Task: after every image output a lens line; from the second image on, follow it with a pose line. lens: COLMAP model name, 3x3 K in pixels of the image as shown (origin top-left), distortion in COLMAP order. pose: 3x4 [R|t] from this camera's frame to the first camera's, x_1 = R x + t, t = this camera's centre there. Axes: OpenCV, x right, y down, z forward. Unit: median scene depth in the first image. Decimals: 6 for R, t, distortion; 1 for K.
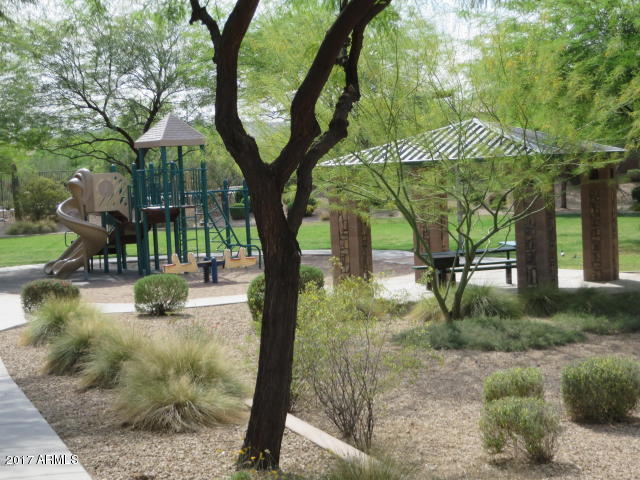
lens RADIAL K [[1439.8, 0, 320.2], [0, 1439.8, 239.0], [0, 0, 1]] dist [-0.105907, 0.000000]
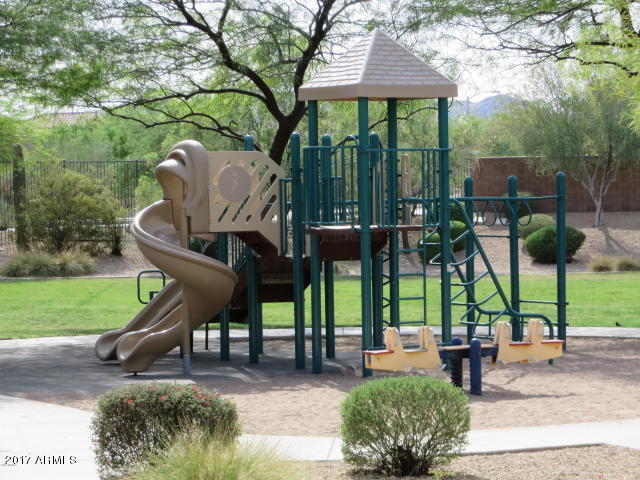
lens RADIAL K [[2548.1, 0, 319.9], [0, 2548.1, 240.6], [0, 0, 1]] dist [-0.043542, 0.000000]
pose [[0.995617, 0.035551, -0.086506, -0.044869], [-0.037609, 0.999044, -0.022281, 0.001328], [0.085631, 0.025437, 0.996002, 0.153542]]
